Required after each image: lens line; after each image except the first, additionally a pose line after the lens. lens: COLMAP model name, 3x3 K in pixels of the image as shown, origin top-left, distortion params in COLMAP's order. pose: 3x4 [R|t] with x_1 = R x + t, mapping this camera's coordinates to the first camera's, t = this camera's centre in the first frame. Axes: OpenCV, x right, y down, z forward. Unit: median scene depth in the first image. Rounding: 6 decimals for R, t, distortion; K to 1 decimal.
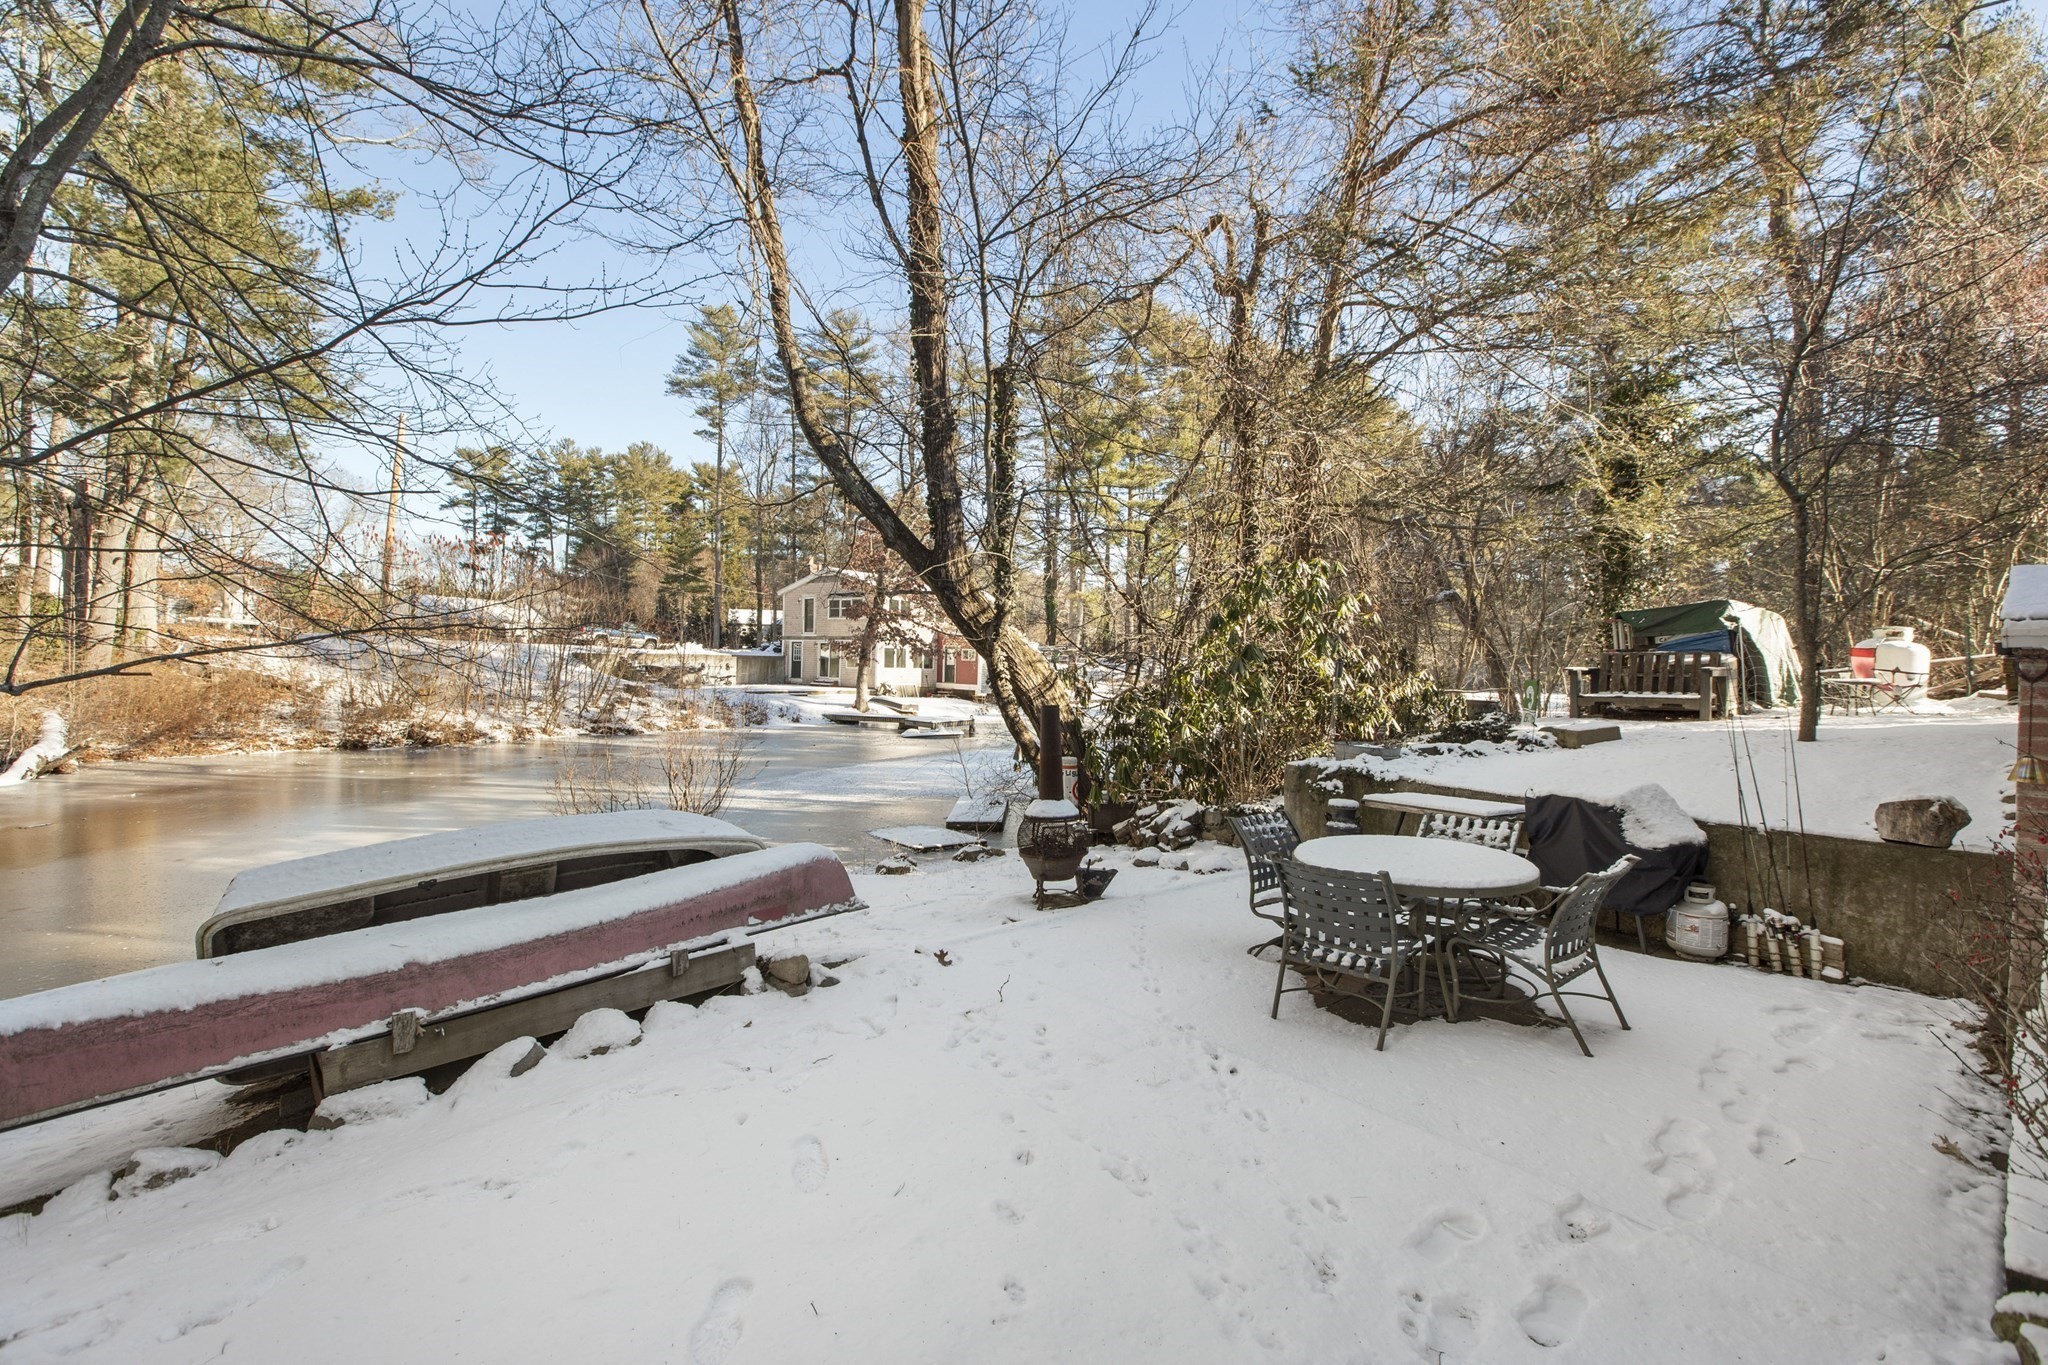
lens RADIAL K [[920.0, 0, 1020.9], [0, 920.0, 672.3], [0, 0, 1]] dist [0.003274, -0.000272]
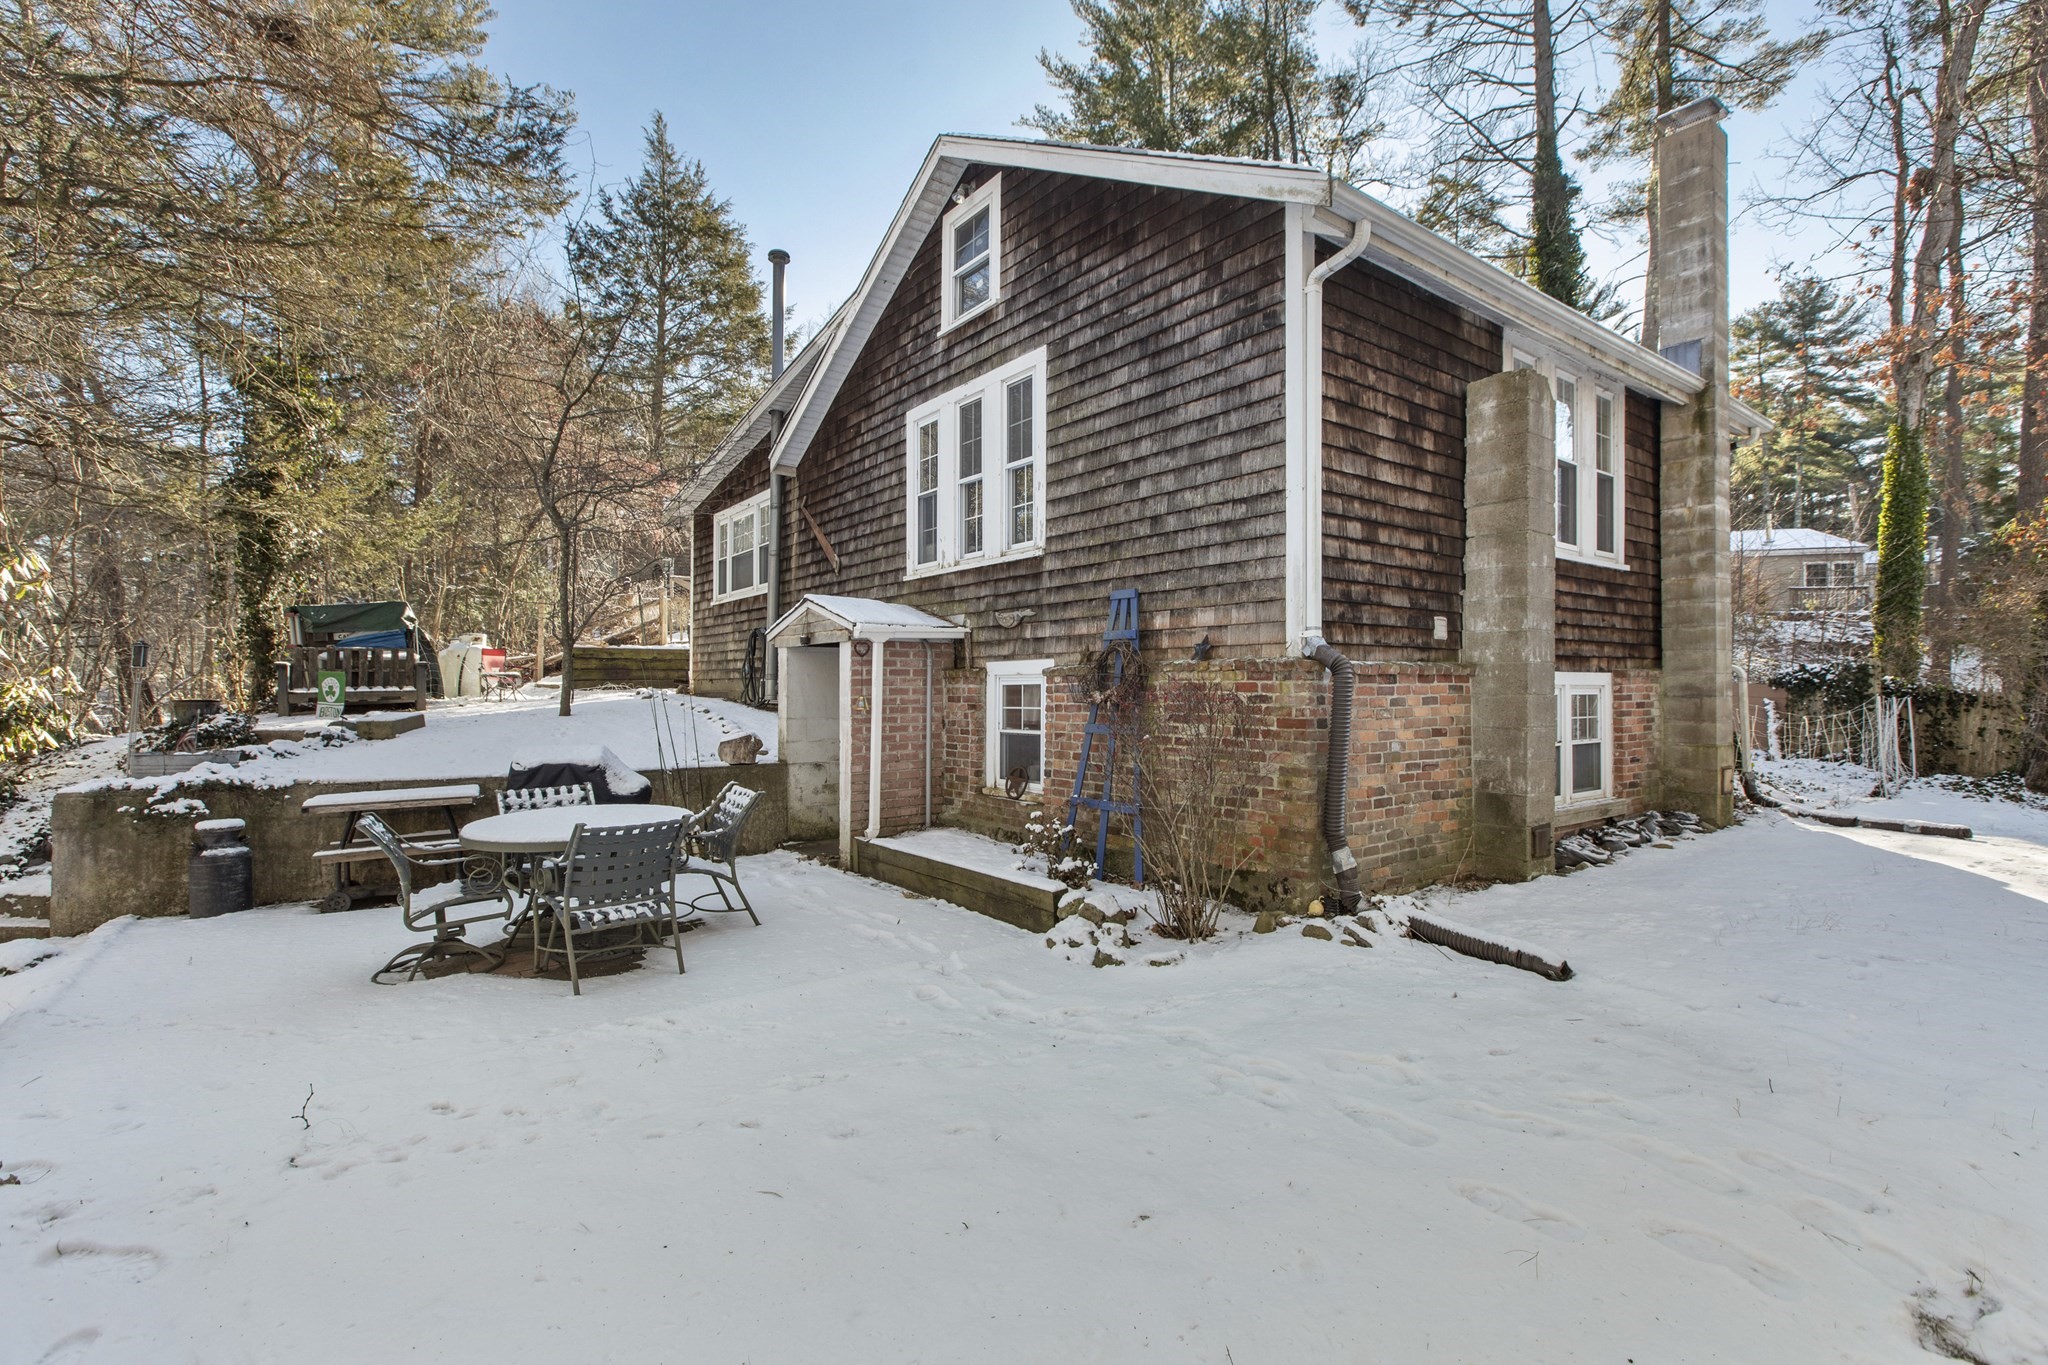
lens RADIAL K [[920.0, 0, 1020.9], [0, 920.0, 672.3], [0, 0, 1]] dist [0.003274, -0.000272]
pose [[0.075200, 0.001116, 0.997168, -0.098588], [0.014329, 0.999895, -0.002200, 0.006439], [-0.997065, 0.014454, 0.075176, 0.067956]]
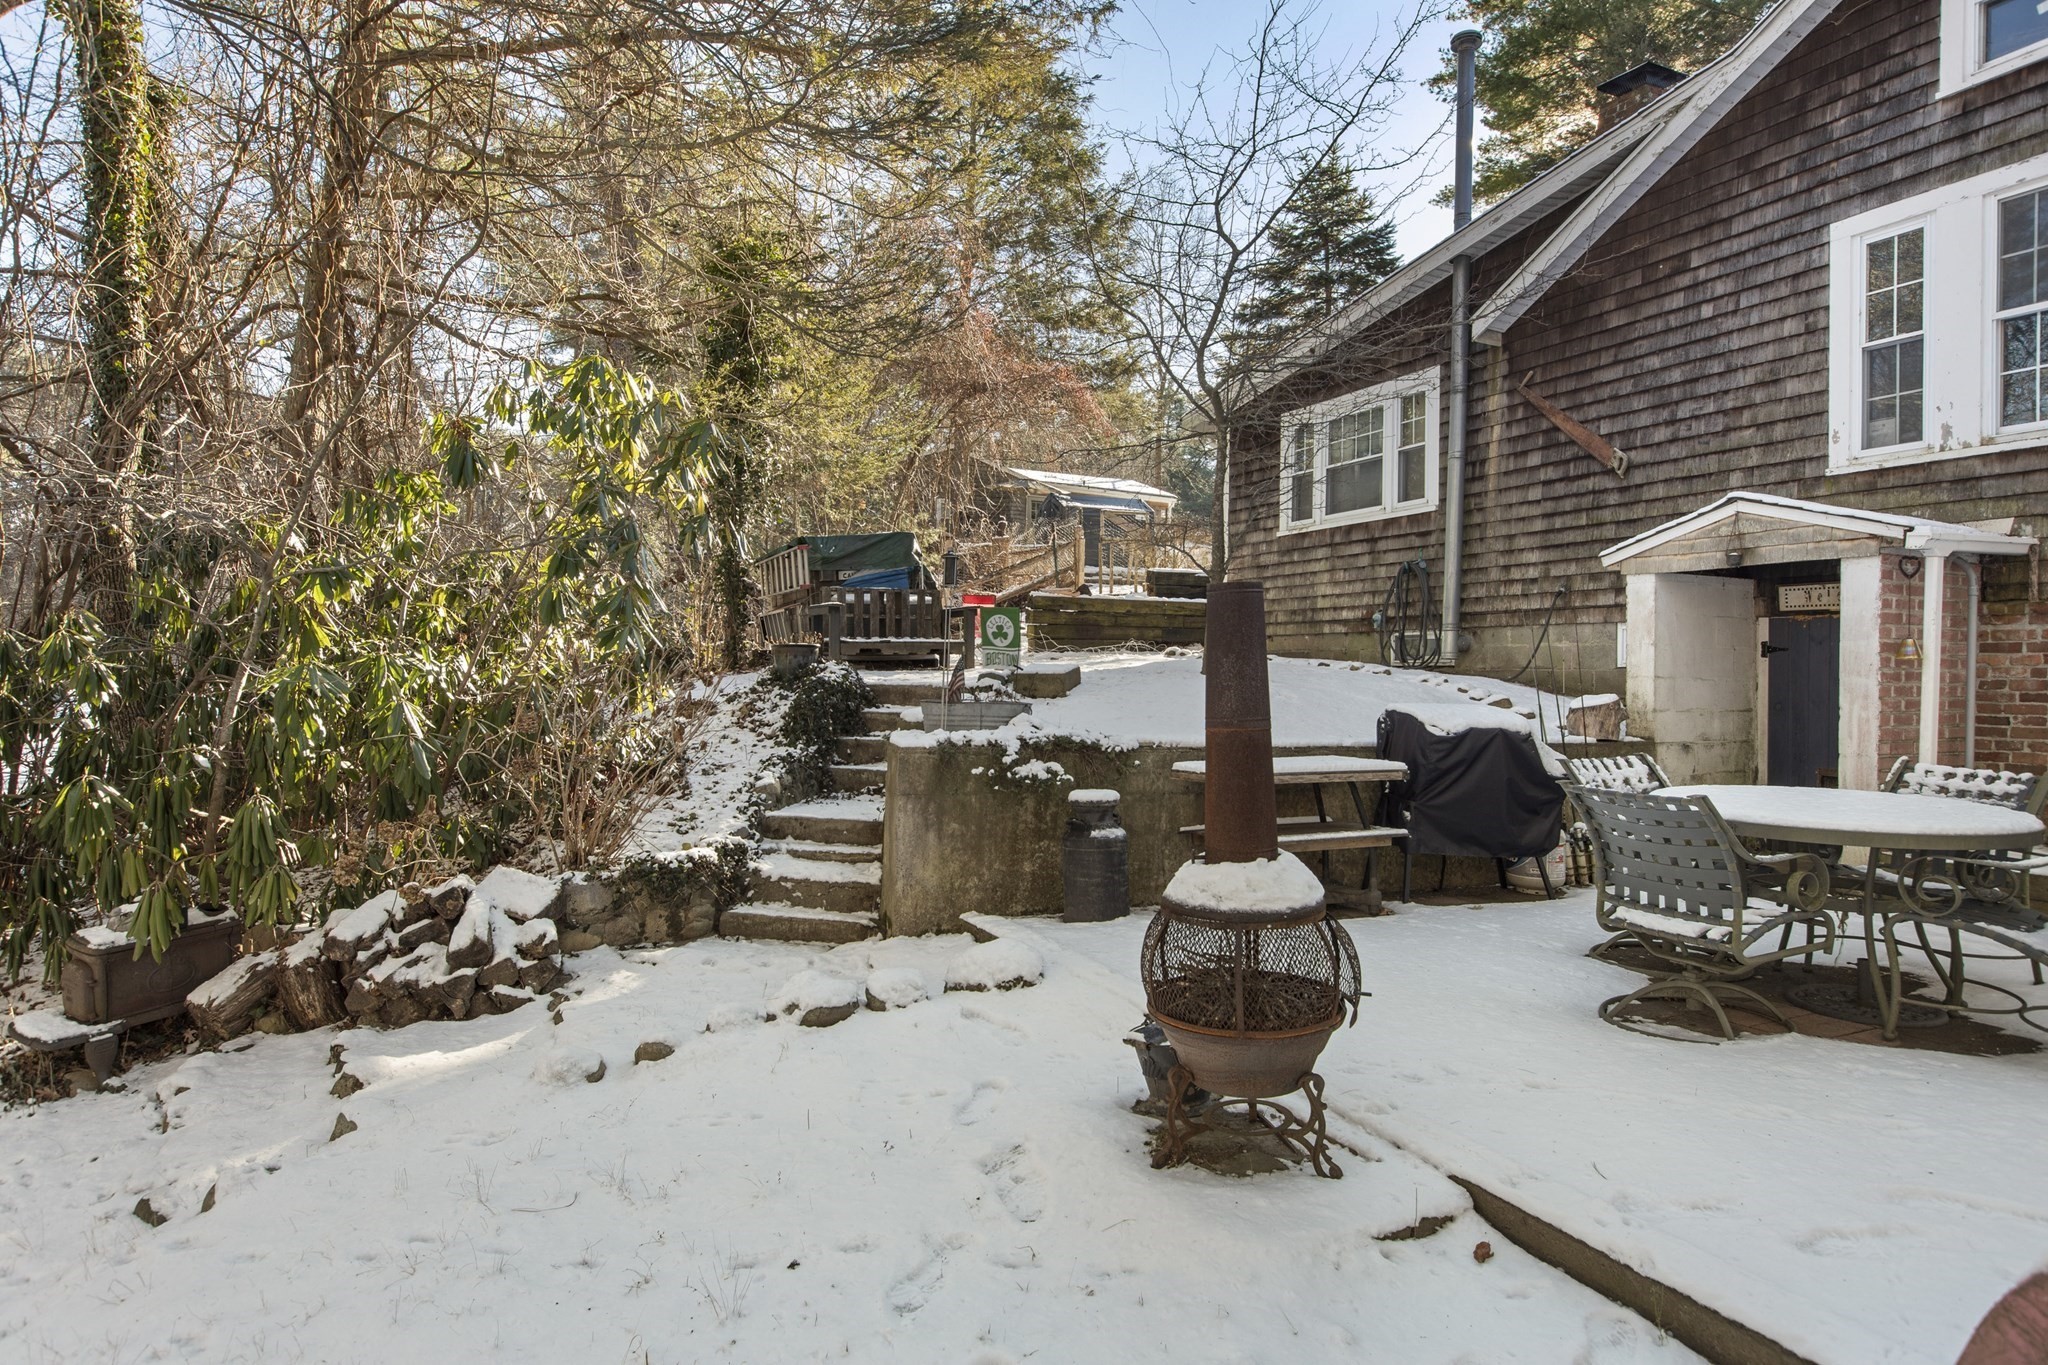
lens RADIAL K [[1151.4, 0, 1024.0], [0, 1151.4, 682.5], [0, 0, 1]] dist [-0.014289, -0.000765]
pose [[0.263457, -0.018858, 0.964487, -0.091212], [0.001960, 0.999817, 0.019013, 0.015055], [-0.964669, -0.003118, 0.263445, 0.221710]]
